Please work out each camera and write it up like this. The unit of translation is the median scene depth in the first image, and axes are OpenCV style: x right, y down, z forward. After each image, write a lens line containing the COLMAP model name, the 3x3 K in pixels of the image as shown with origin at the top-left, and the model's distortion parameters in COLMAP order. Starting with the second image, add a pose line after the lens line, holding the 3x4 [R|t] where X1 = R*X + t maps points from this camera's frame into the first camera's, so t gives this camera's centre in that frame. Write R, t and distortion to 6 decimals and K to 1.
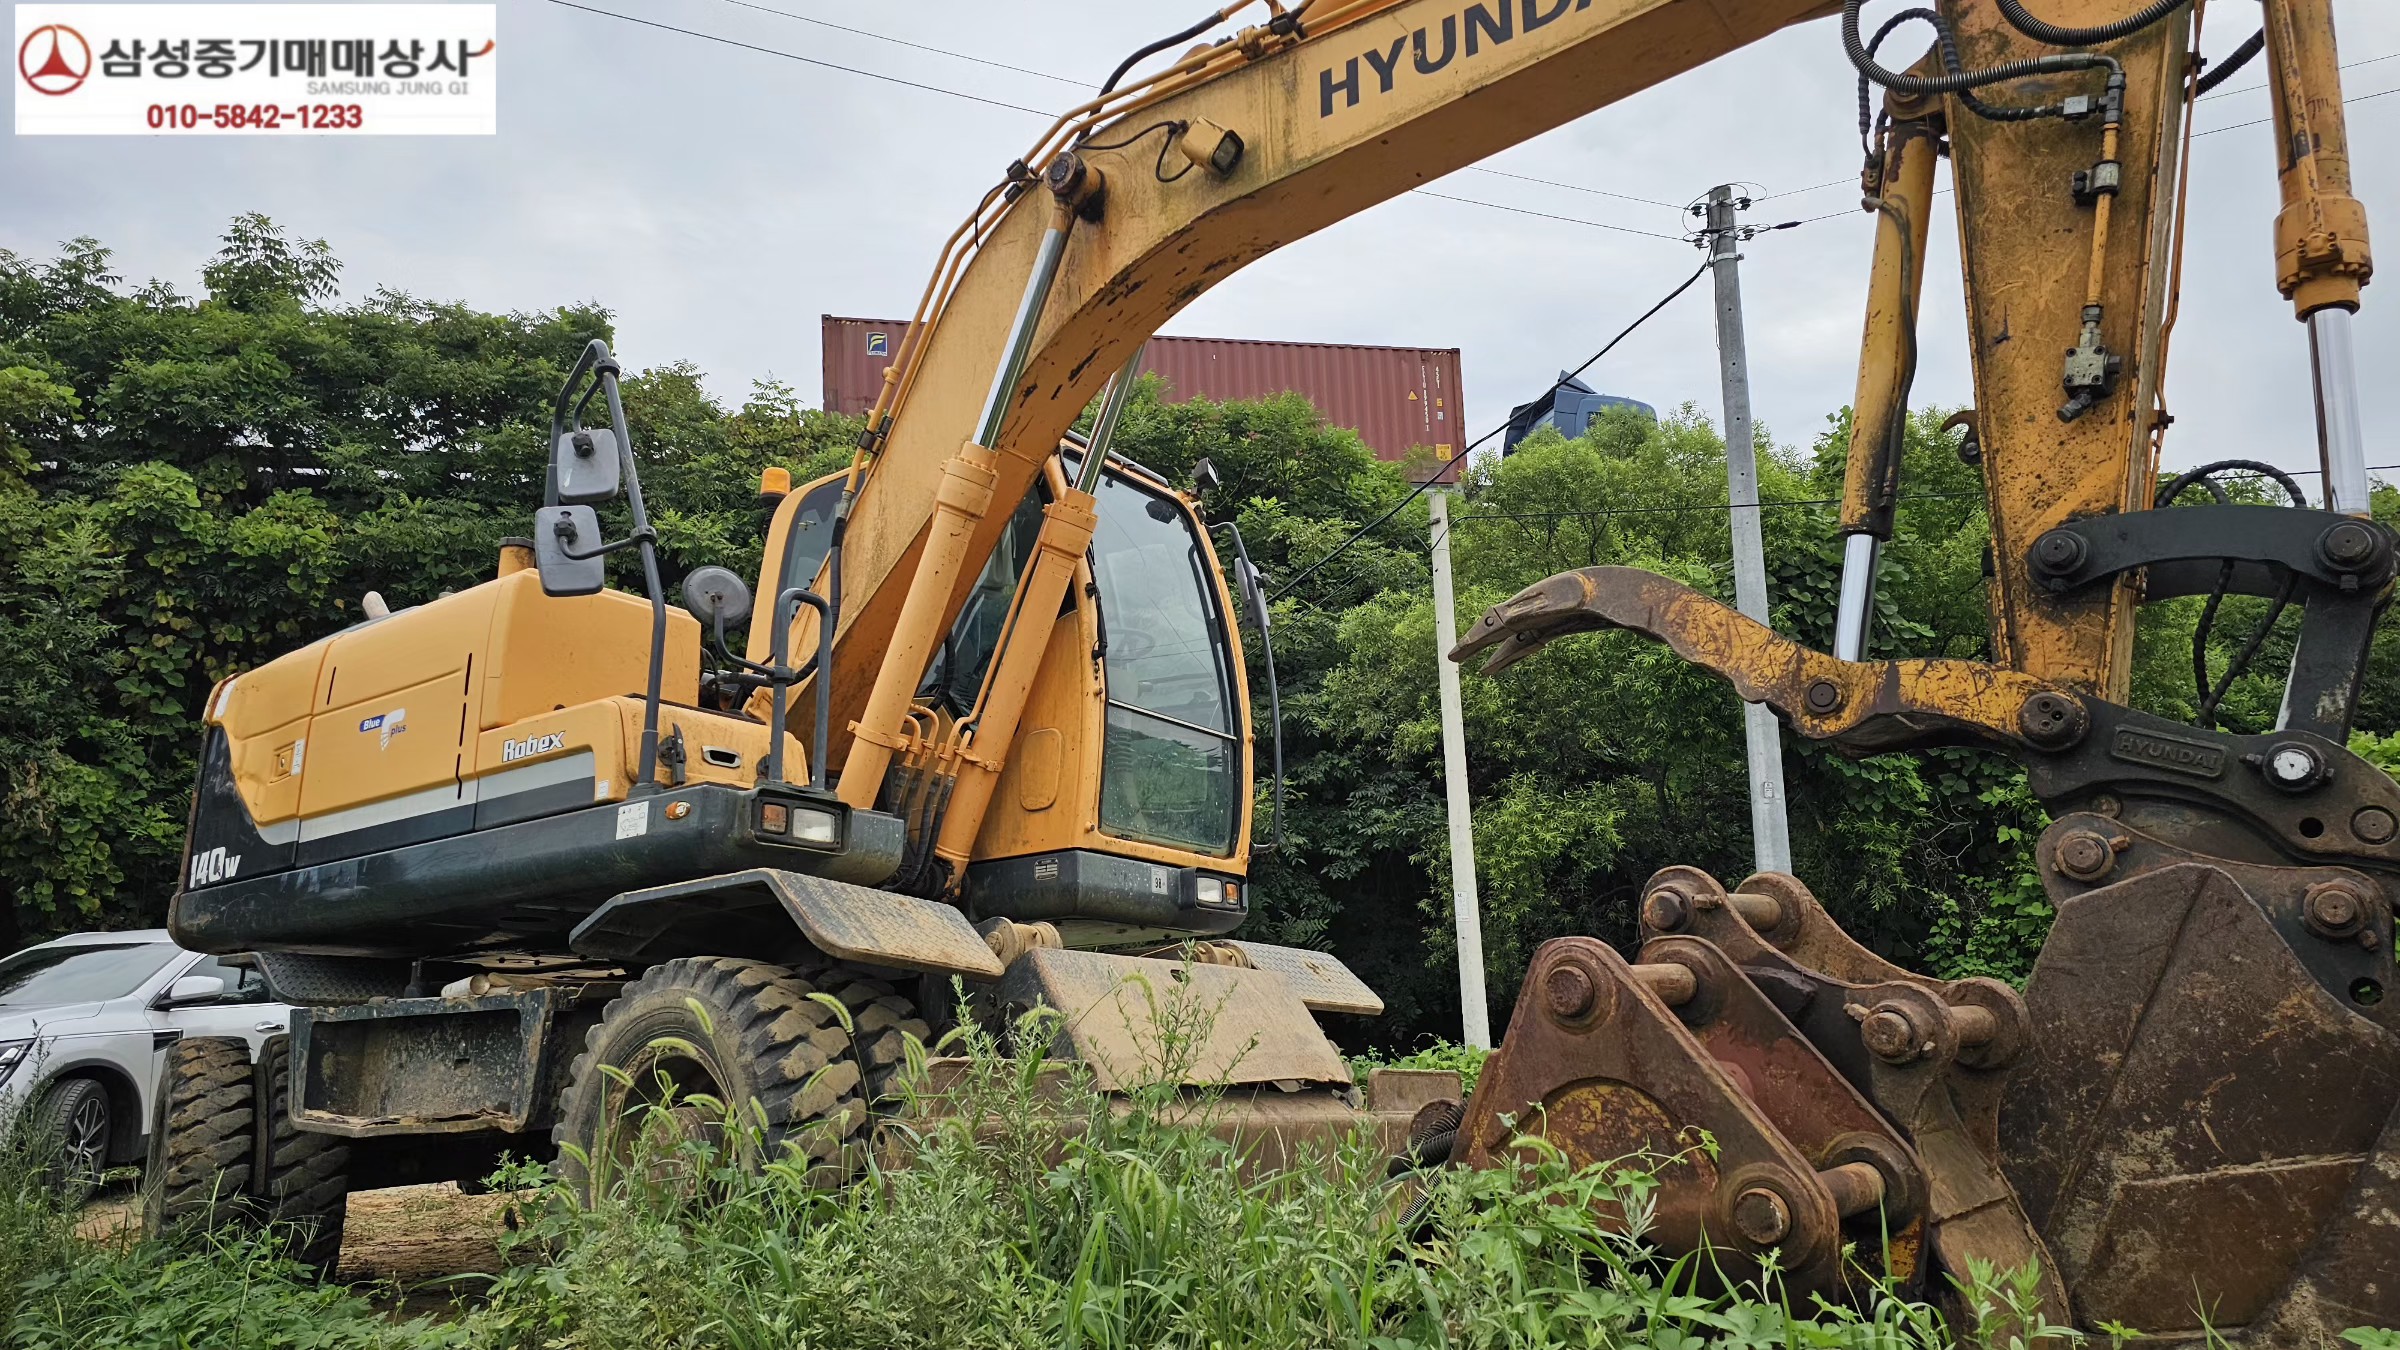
lens RADIAL K [[1614.5, 0, 1207.7], [0, 1614.5, 665.7], [0, 0, 1]] dist [0.110036, -0.155144]
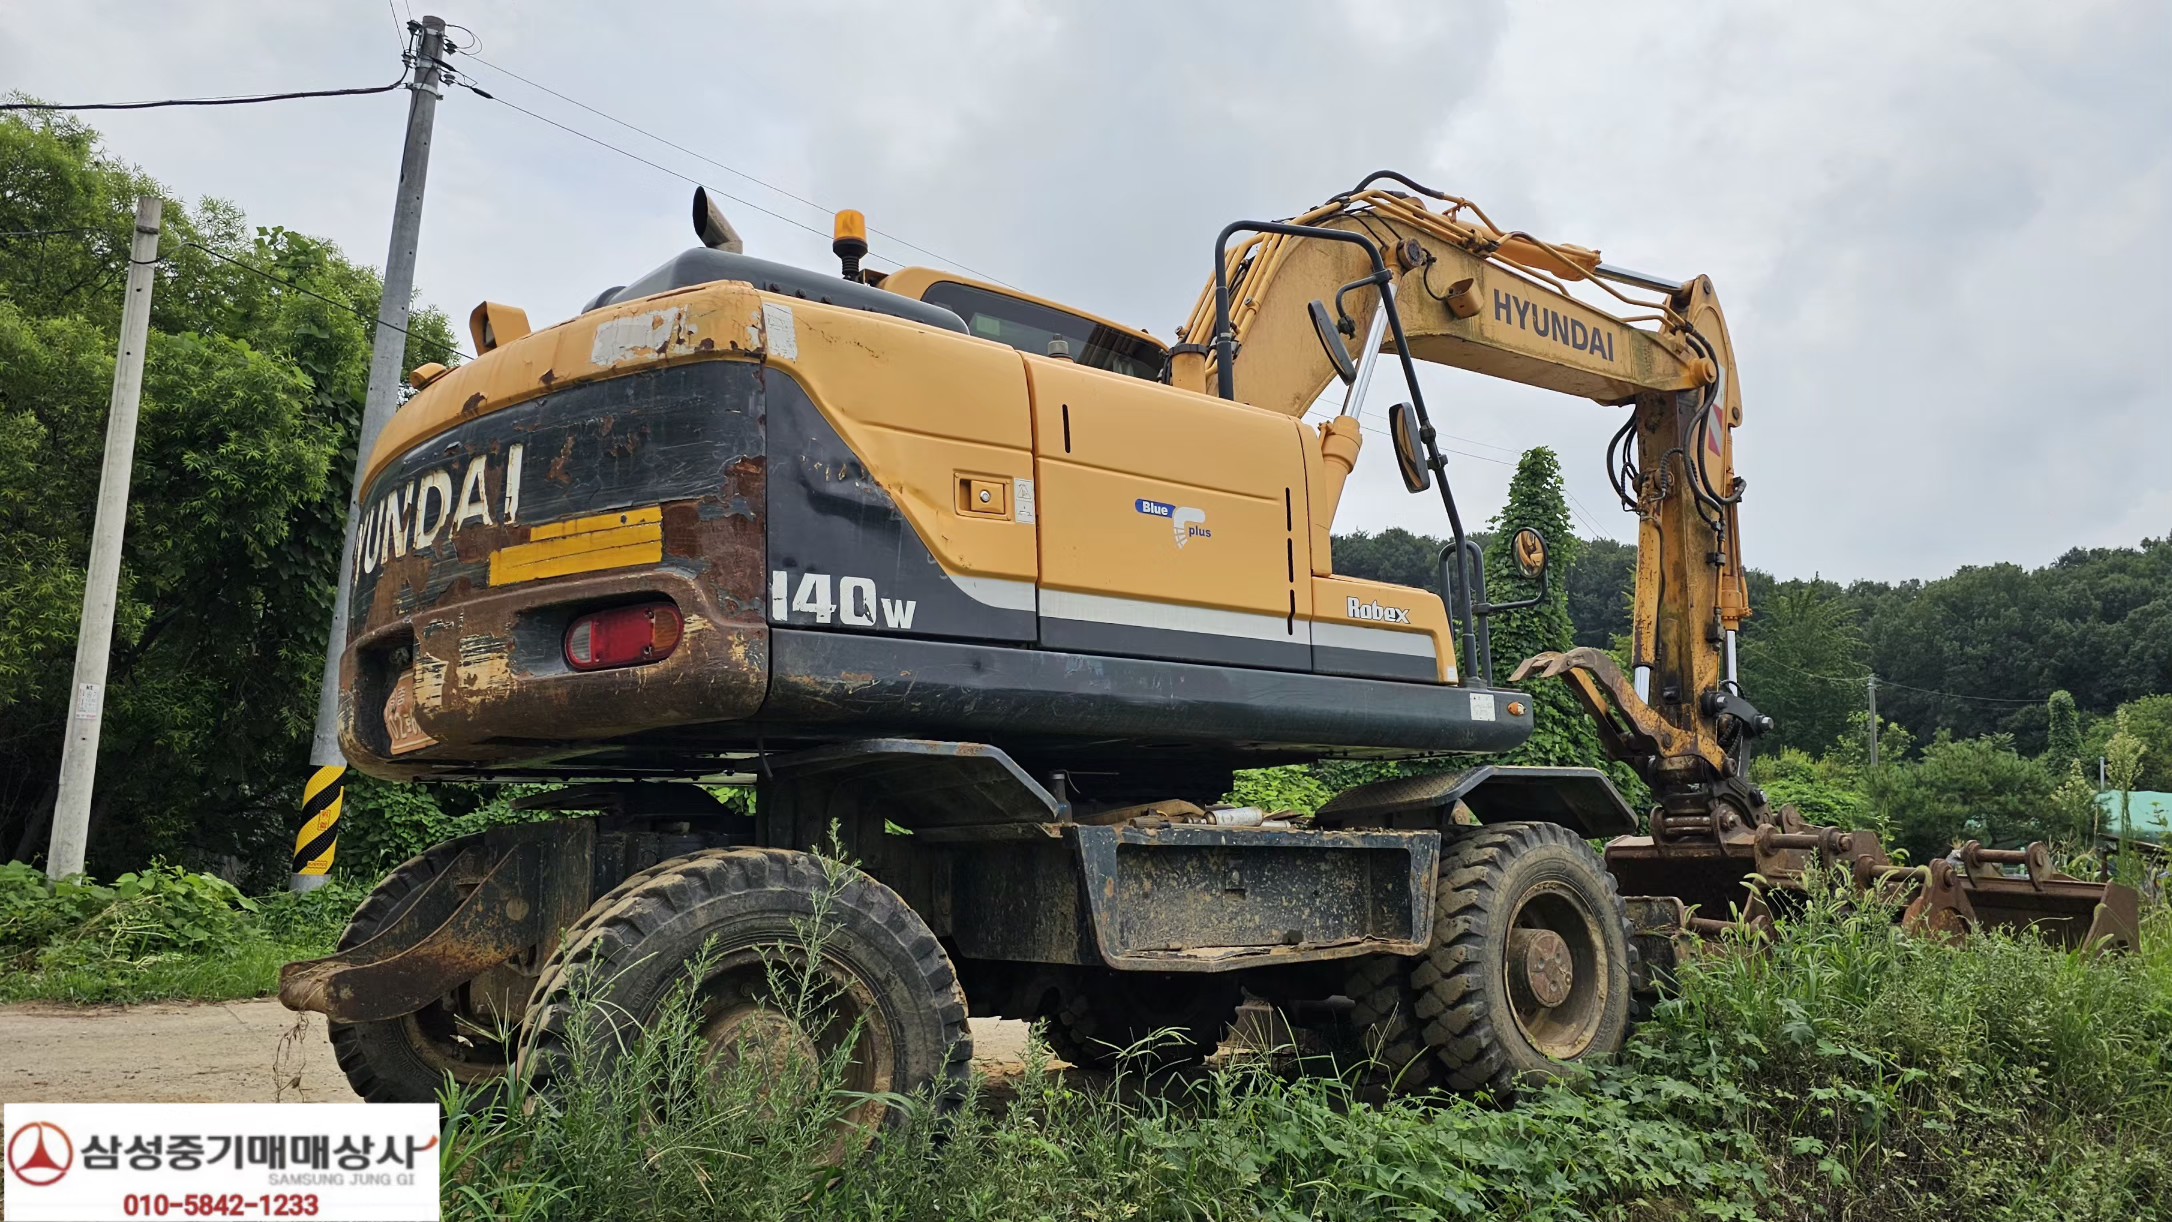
lens RADIAL K [[1461.1, 0, 1093.0], [0, 1461.1, 602.5], [0, 0, 1]] dist [0.110036, -0.155144]
pose [[0.240758, 0.168407, 0.955863, -1.330616], [-0.248498, 0.962702, -0.107022, 0.185937], [-0.938235, -0.211764, 0.273627, 0.859679]]
